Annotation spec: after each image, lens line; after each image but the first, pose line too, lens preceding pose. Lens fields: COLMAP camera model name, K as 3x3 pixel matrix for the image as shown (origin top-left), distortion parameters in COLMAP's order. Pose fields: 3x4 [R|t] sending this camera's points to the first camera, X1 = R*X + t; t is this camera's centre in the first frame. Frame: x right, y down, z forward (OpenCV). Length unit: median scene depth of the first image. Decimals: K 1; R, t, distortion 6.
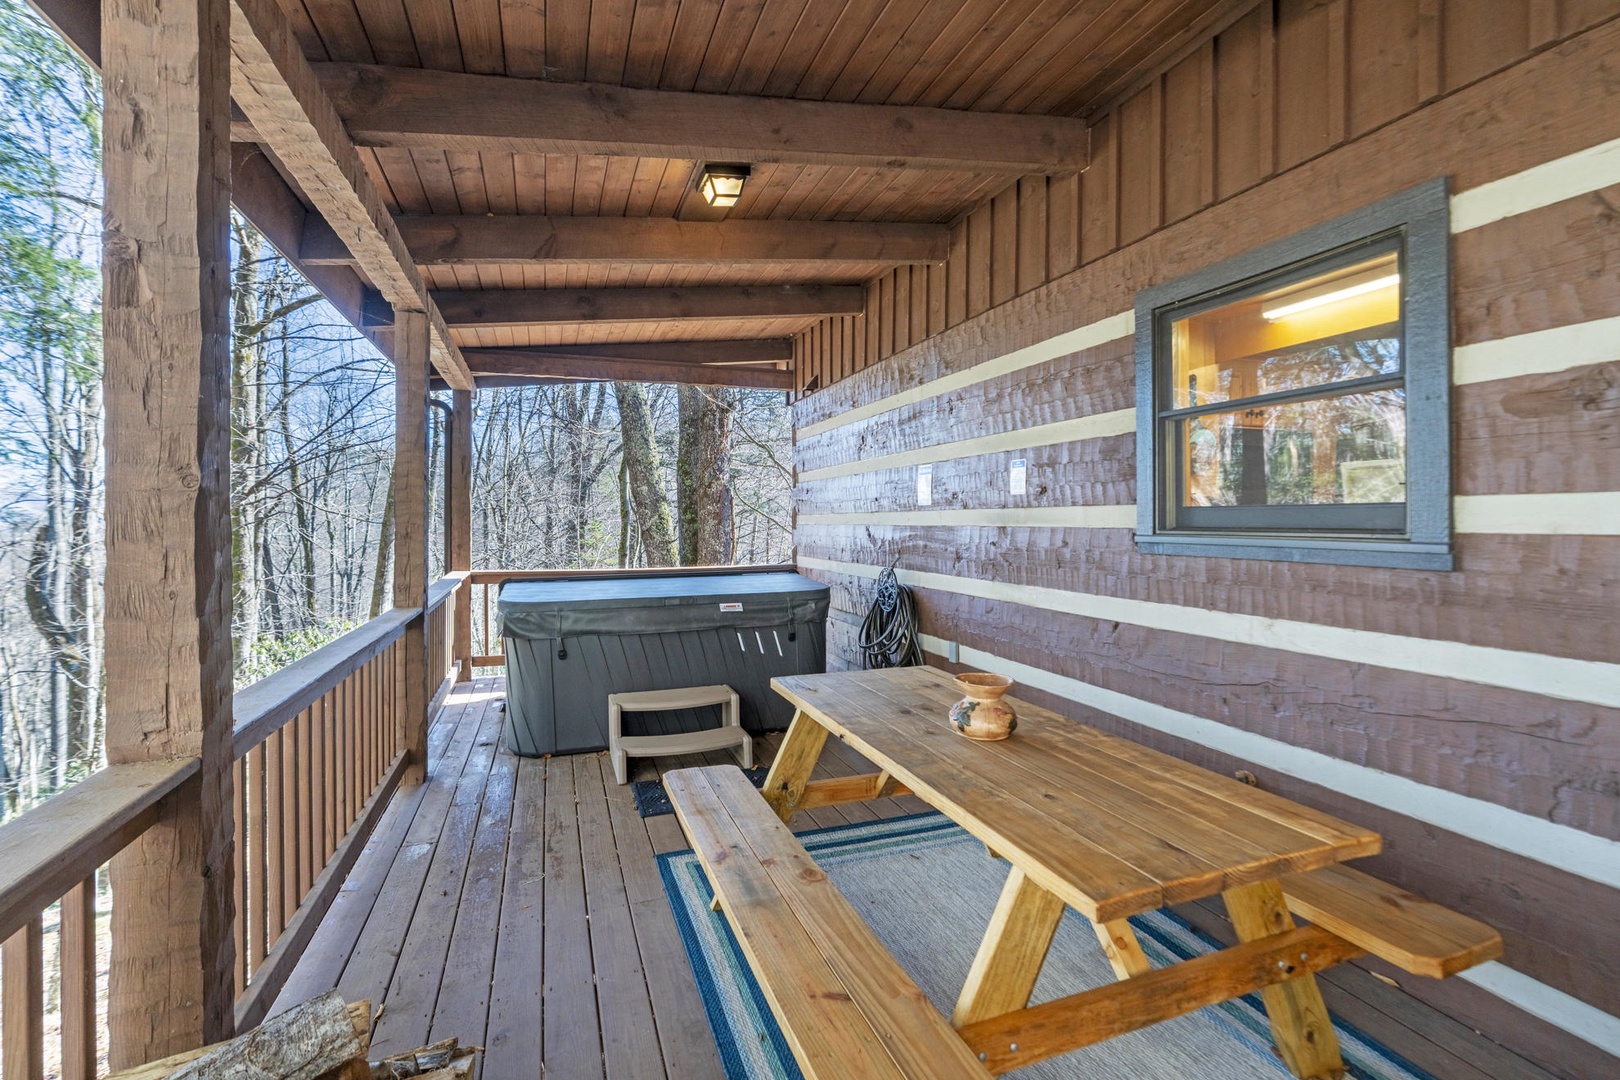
lens RADIAL K [[738.0, 0, 810.7], [0, 738.0, 521.6], [0, 0, 1]] dist [-0.000601, 0.000554]
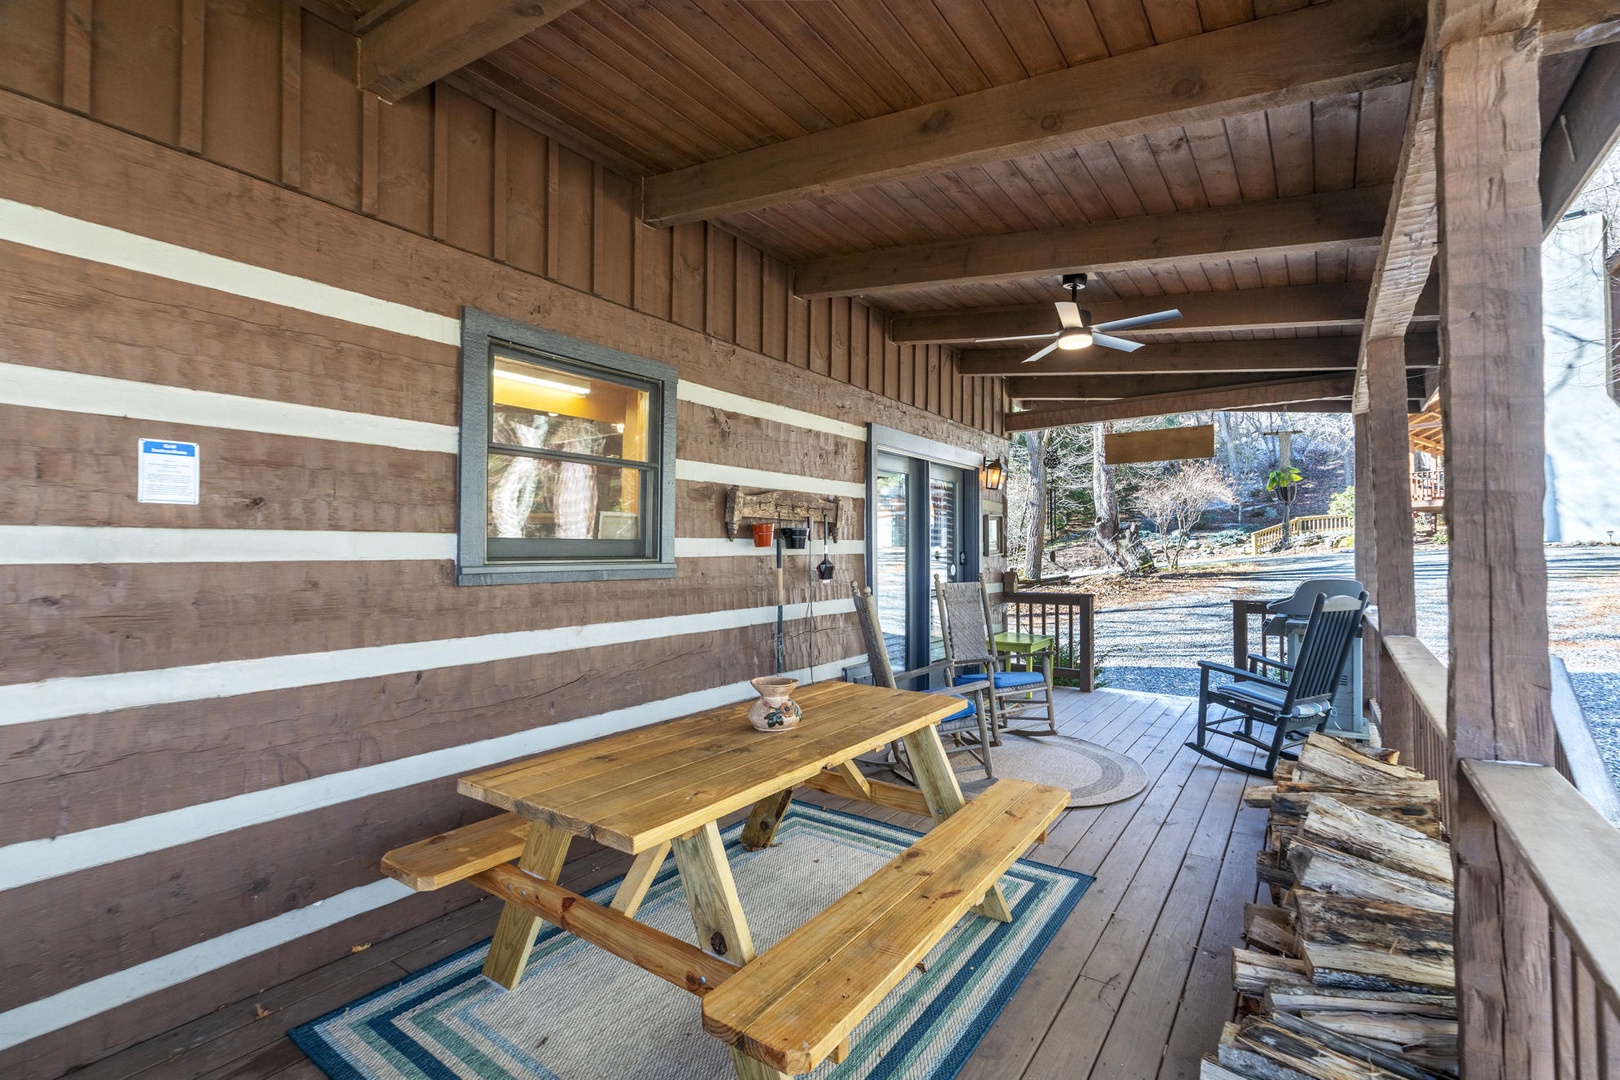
lens RADIAL K [[710.1, 0, 835.7], [0, 710.1, 530.6], [0, 0, 1]] dist [-0.000237, 0.000047]
pose [[-0.581357, 0.025565, 0.813247, -0.463664], [0.005302, 0.999604, -0.027634, 0.000304], [-0.813631, -0.011753, -0.581263, 0.958430]]
